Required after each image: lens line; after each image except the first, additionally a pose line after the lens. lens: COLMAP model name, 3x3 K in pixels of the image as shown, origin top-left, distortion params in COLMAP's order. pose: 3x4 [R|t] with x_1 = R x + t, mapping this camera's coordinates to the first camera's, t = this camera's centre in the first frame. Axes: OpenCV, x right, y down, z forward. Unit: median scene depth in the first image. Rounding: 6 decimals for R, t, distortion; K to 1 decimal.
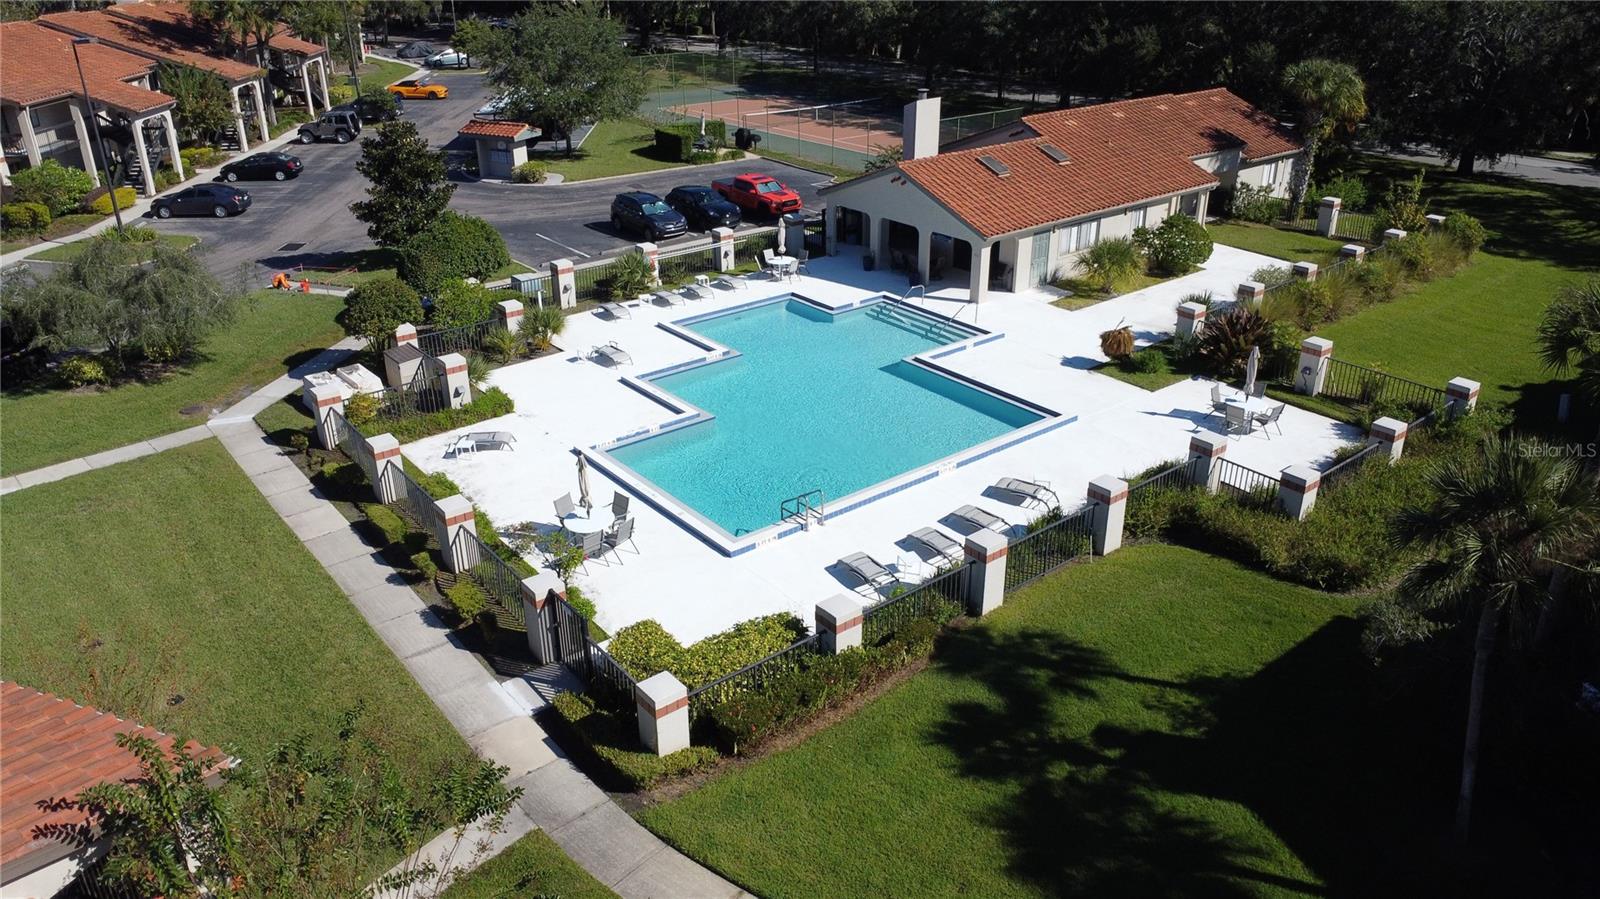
lens RADIAL K [[1153.3, 0, 800.0], [0, 1153.3, 449.5], [0, 0, 1]] dist [-0.031471, 0.002074]
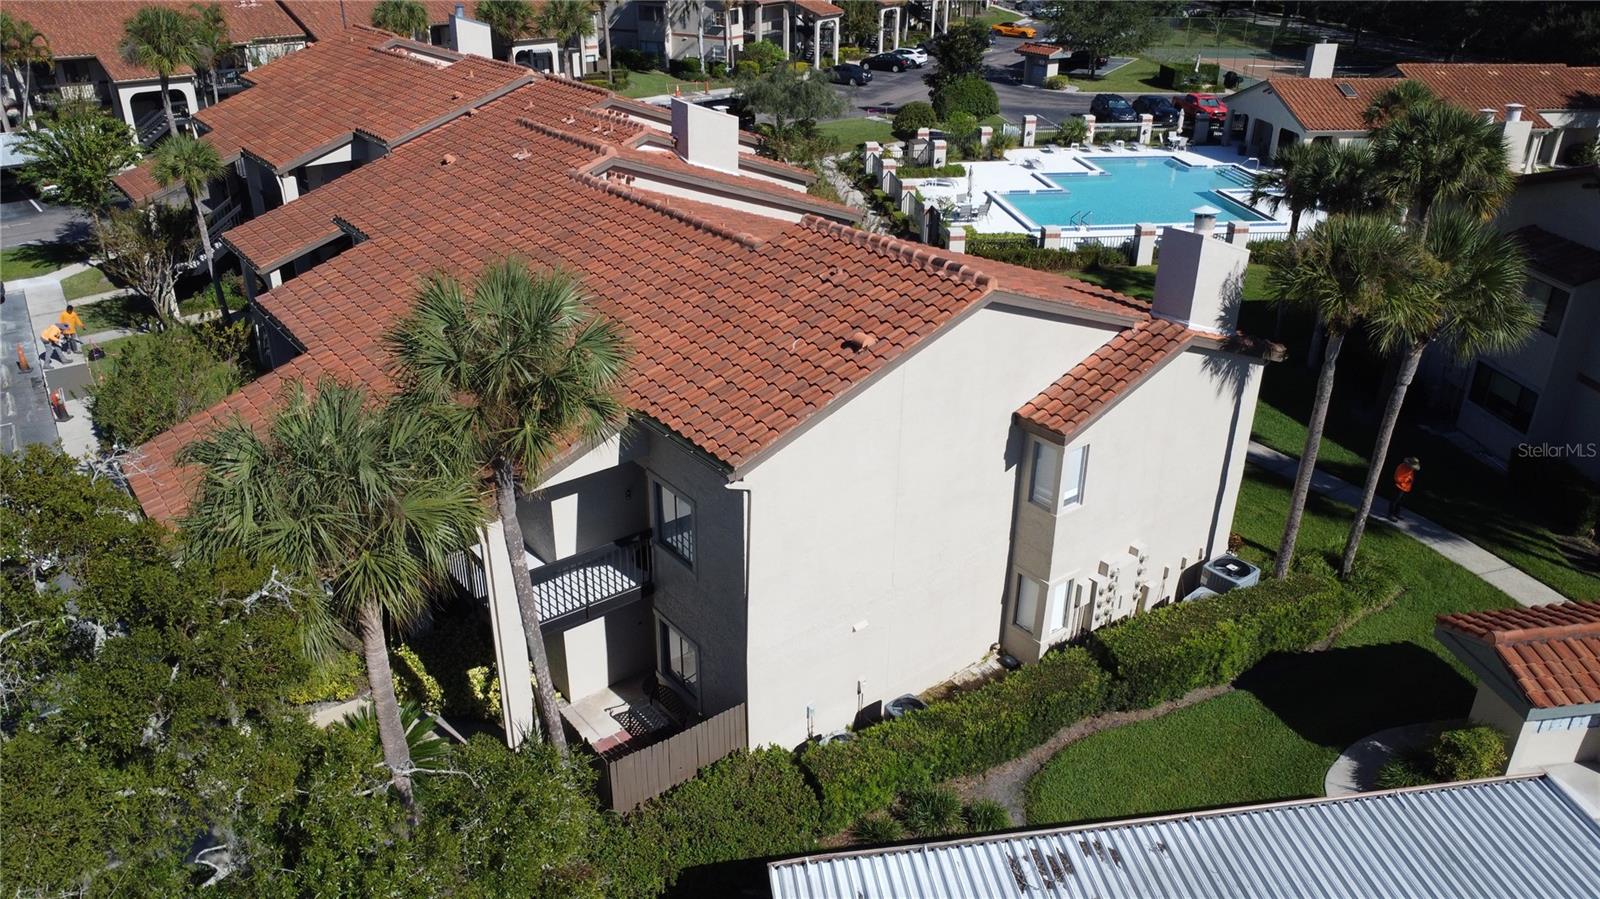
lens RADIAL K [[1153.3, 0, 800.0], [0, 1153.3, 449.5], [0, 0, 1]] dist [-0.031471, 0.002074]
pose [[0.859940, 0.238591, -0.451196, 0.339515], [-0.232123, 0.970122, 0.070592, 0.241189], [0.454557, 0.044028, 0.889629, -0.534043]]
